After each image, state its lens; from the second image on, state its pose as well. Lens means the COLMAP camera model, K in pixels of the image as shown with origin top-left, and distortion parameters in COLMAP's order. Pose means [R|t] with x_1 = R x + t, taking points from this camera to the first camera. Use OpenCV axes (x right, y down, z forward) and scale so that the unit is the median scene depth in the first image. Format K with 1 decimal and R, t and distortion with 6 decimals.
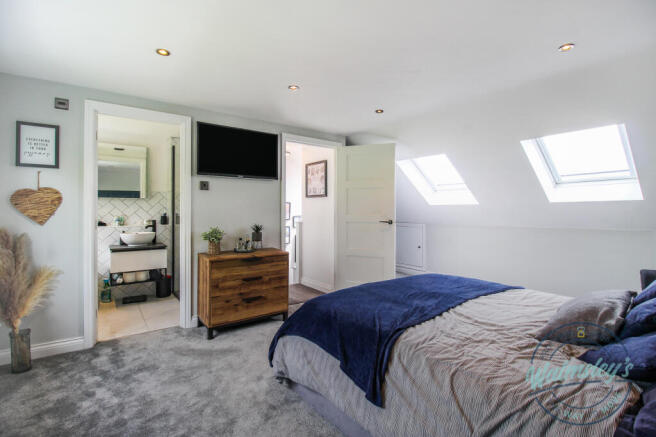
lens RADIAL K [[306.9, 0, 327.5], [0, 306.9, 212.6], [0, 0, 1]] dist [-0.011207, -0.001006]
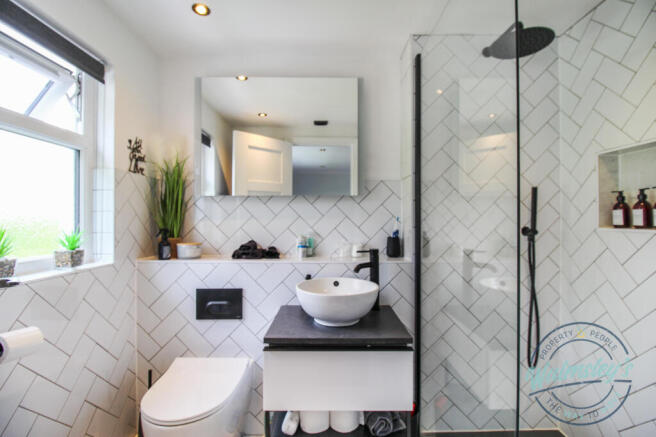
lens RADIAL K [[306.9, 0, 328.7], [0, 306.9, 217.5], [0, 0, 1]] dist [-0.011207, -0.001006]
pose [[0.804368, -0.002880, -0.594124, -0.369660], [-0.001578, 0.999974, -0.006984, -0.013396], [0.594129, 0.006555, 0.804343, 0.630351]]
